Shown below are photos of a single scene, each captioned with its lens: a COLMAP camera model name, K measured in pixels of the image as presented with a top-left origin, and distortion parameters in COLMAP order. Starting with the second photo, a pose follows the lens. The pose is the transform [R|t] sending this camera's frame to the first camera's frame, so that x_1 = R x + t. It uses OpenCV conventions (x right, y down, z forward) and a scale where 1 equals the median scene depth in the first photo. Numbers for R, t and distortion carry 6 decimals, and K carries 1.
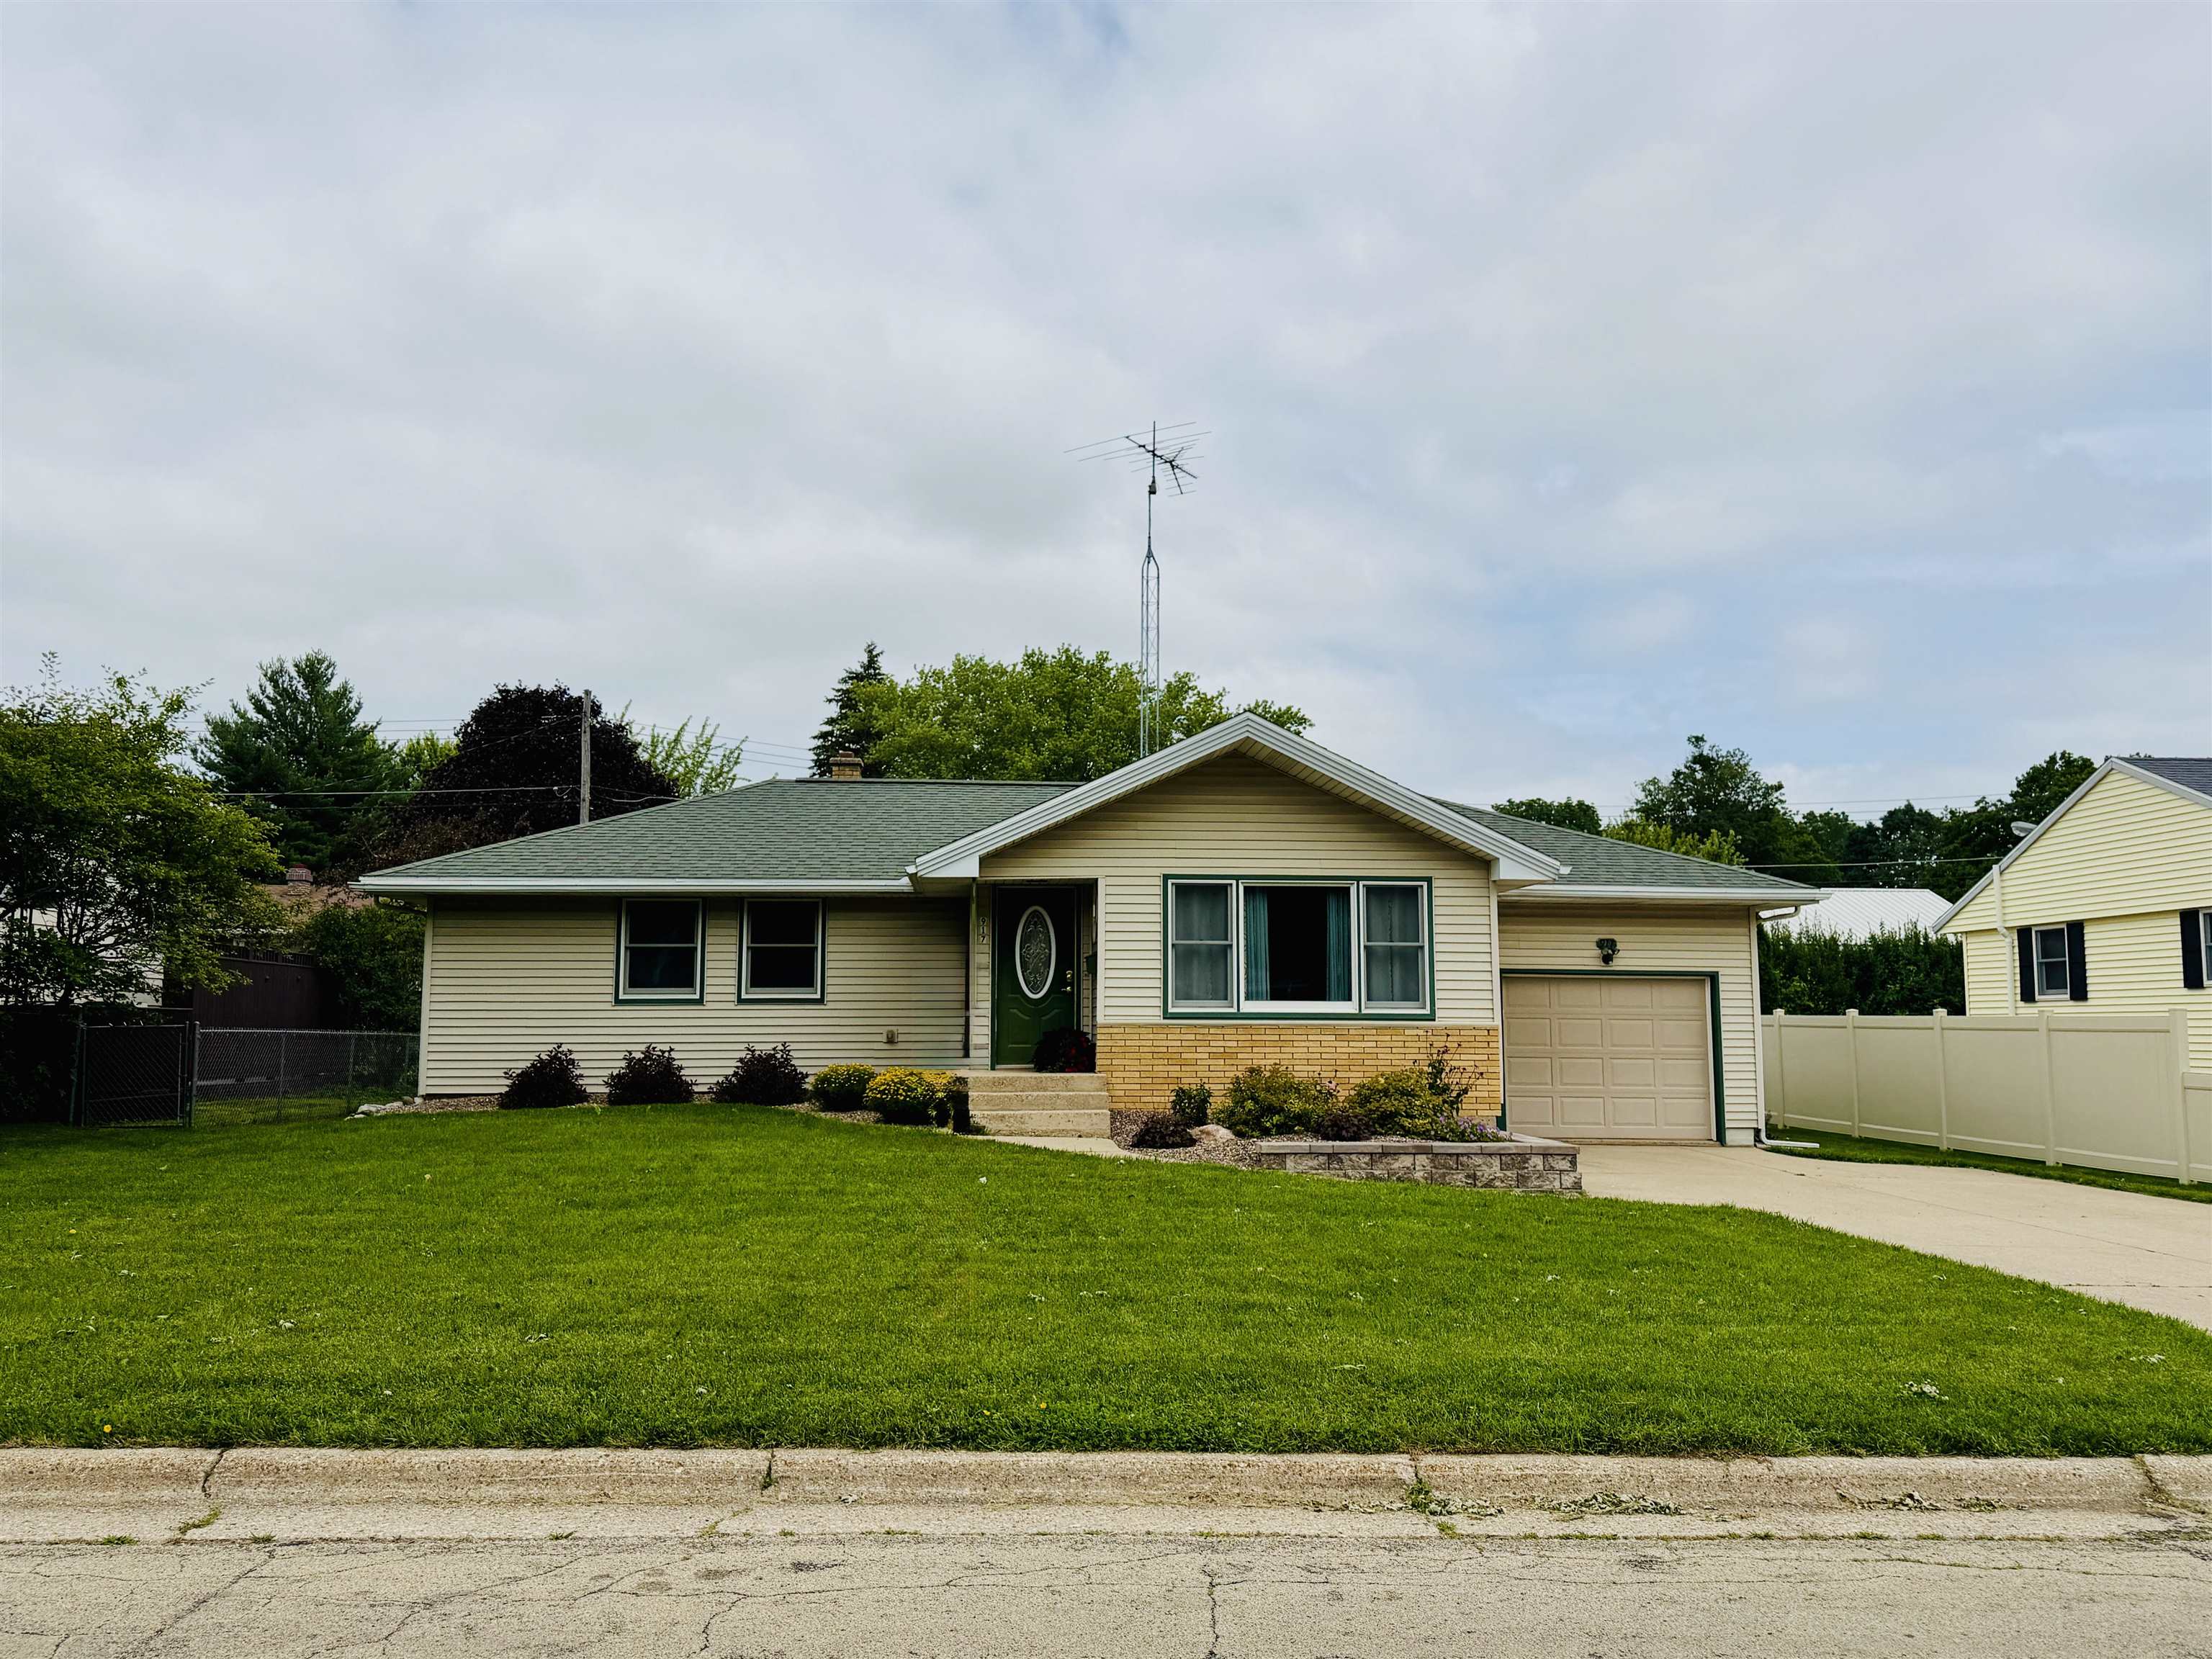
lens RADIAL K [[1787.1, 0, 1107.9], [0, 1787.1, 842.4], [0, 0, 1]] dist [0.139456, -0.164998]
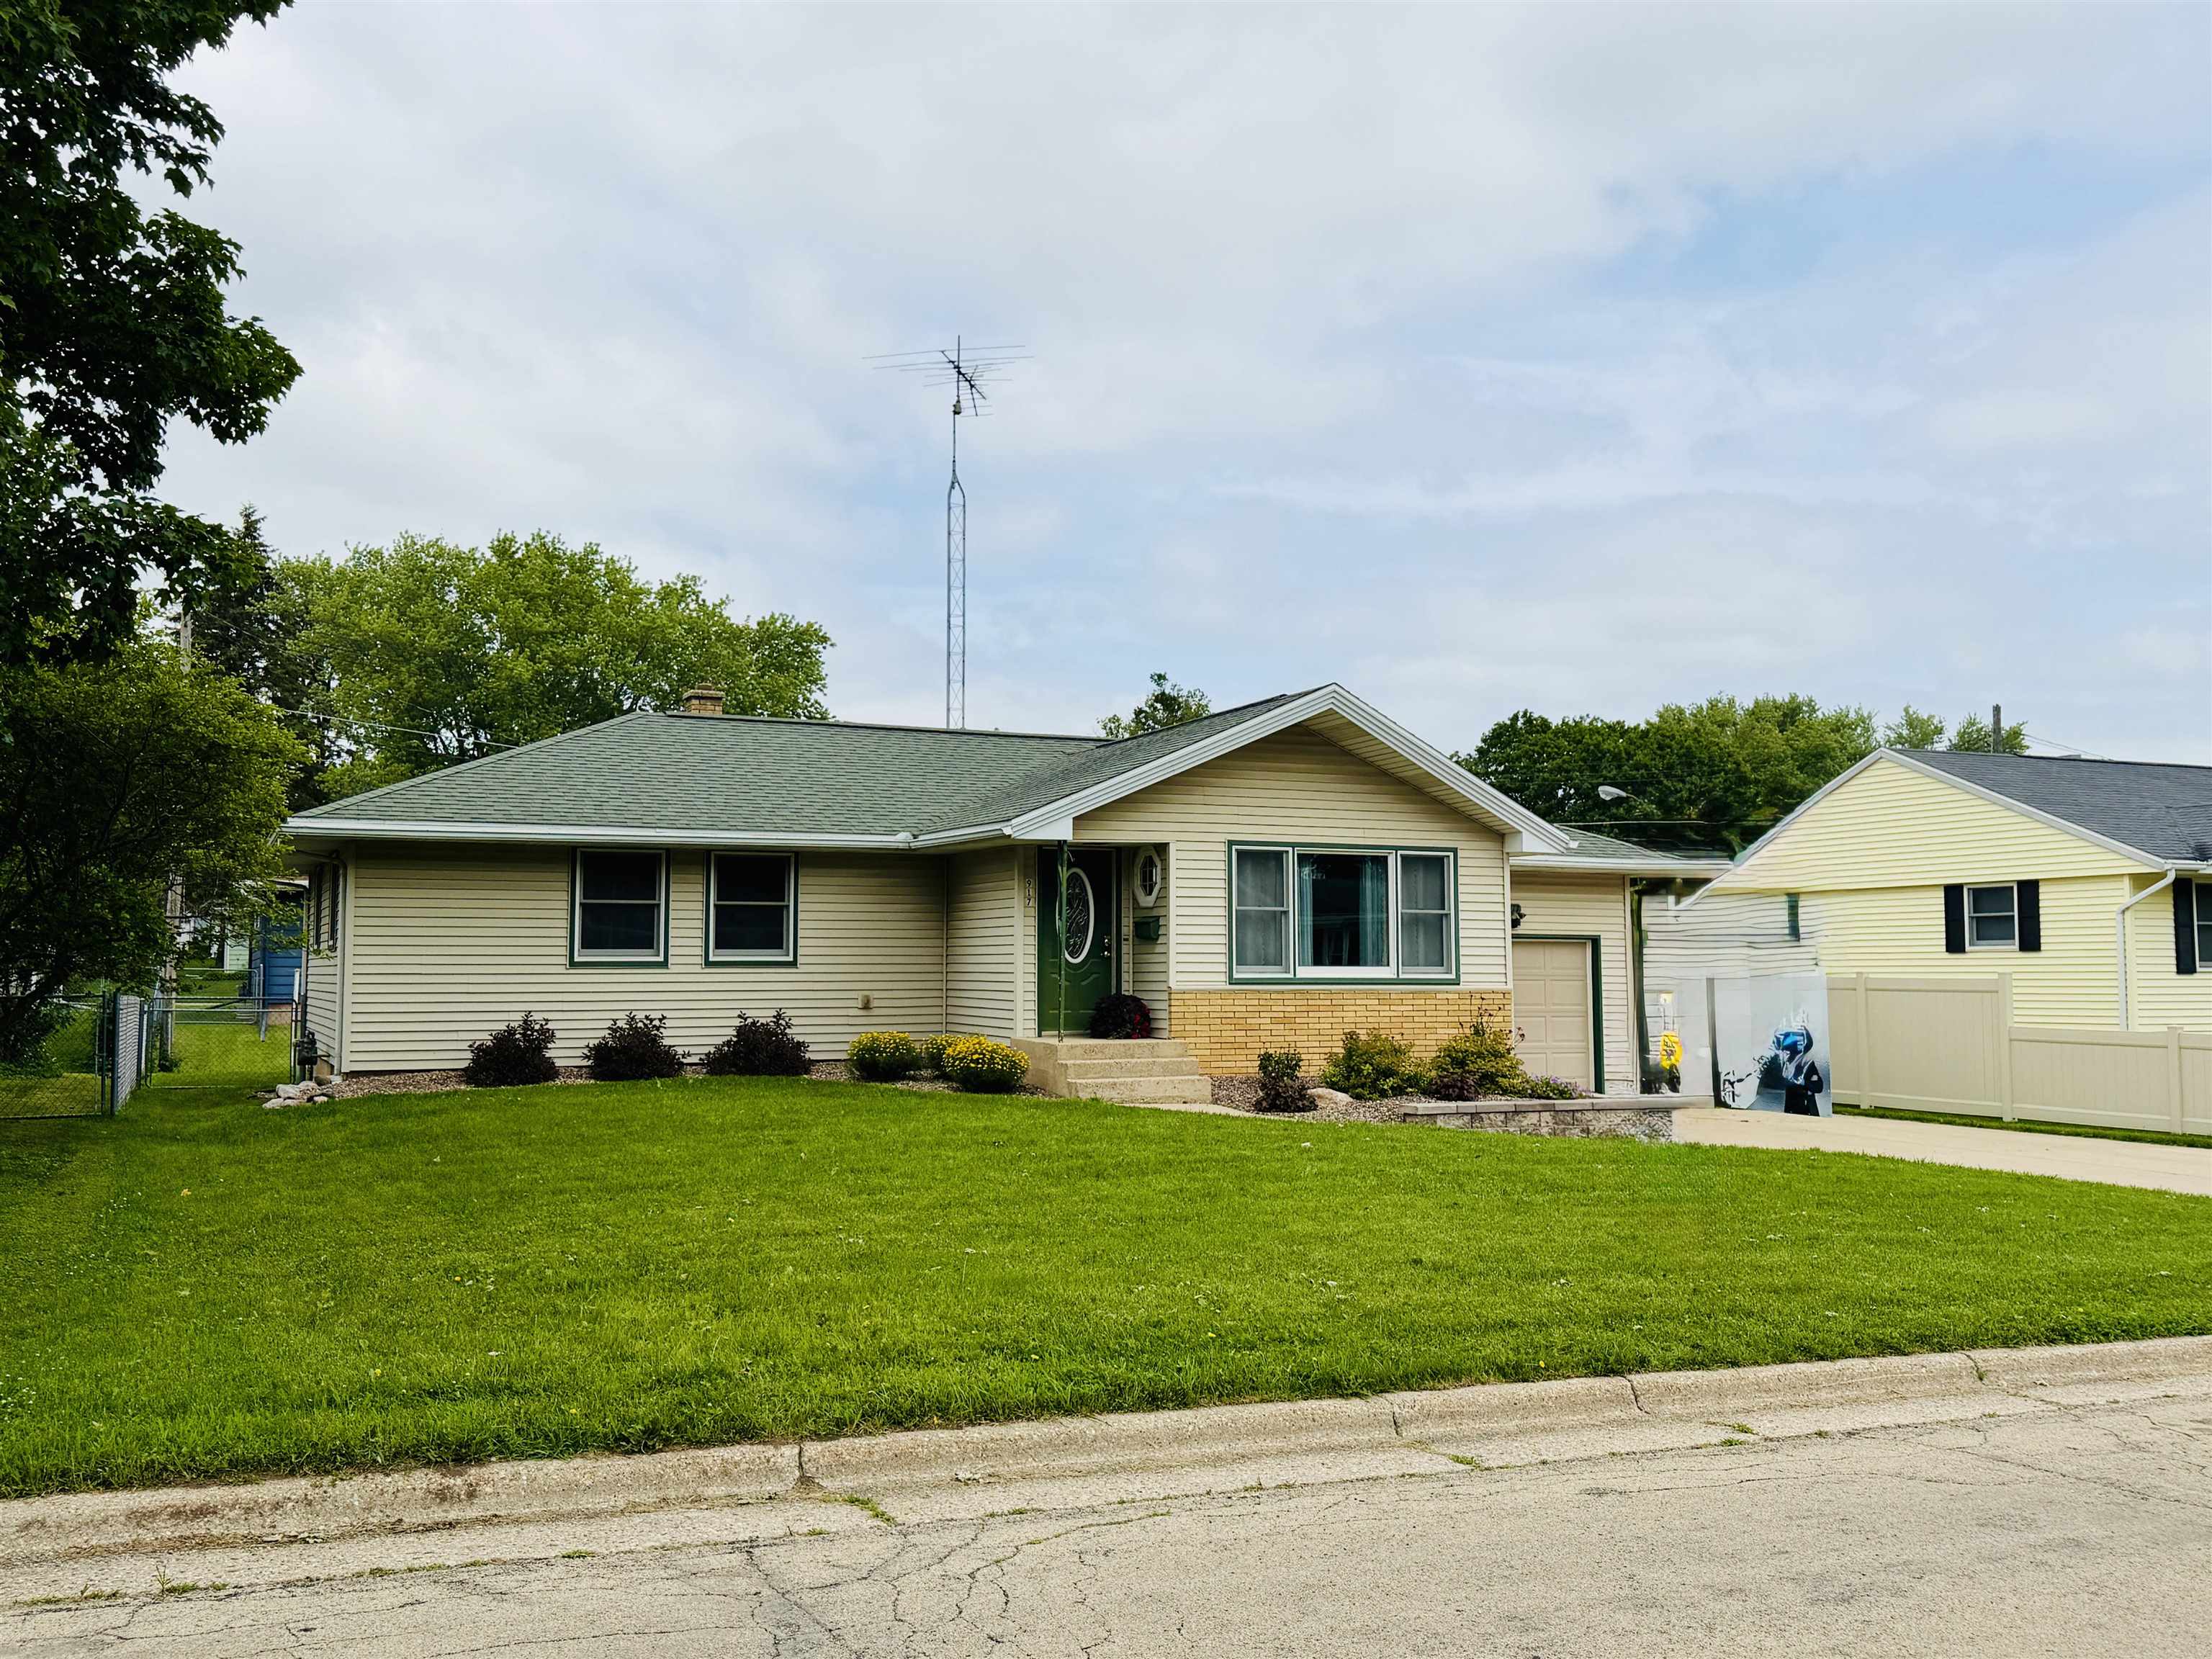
lens RADIAL K [[2041.6, 0, 1106.0], [0, 2041.6, 829.5], [0, 0, 1]] dist [0.139943, -0.216084]
pose [[0.935997, 0.023577, 0.351218, -0.426266], [-0.034727, 0.999072, 0.025480, -0.014585], [-0.350291, -0.036045, 0.935947, -0.044175]]
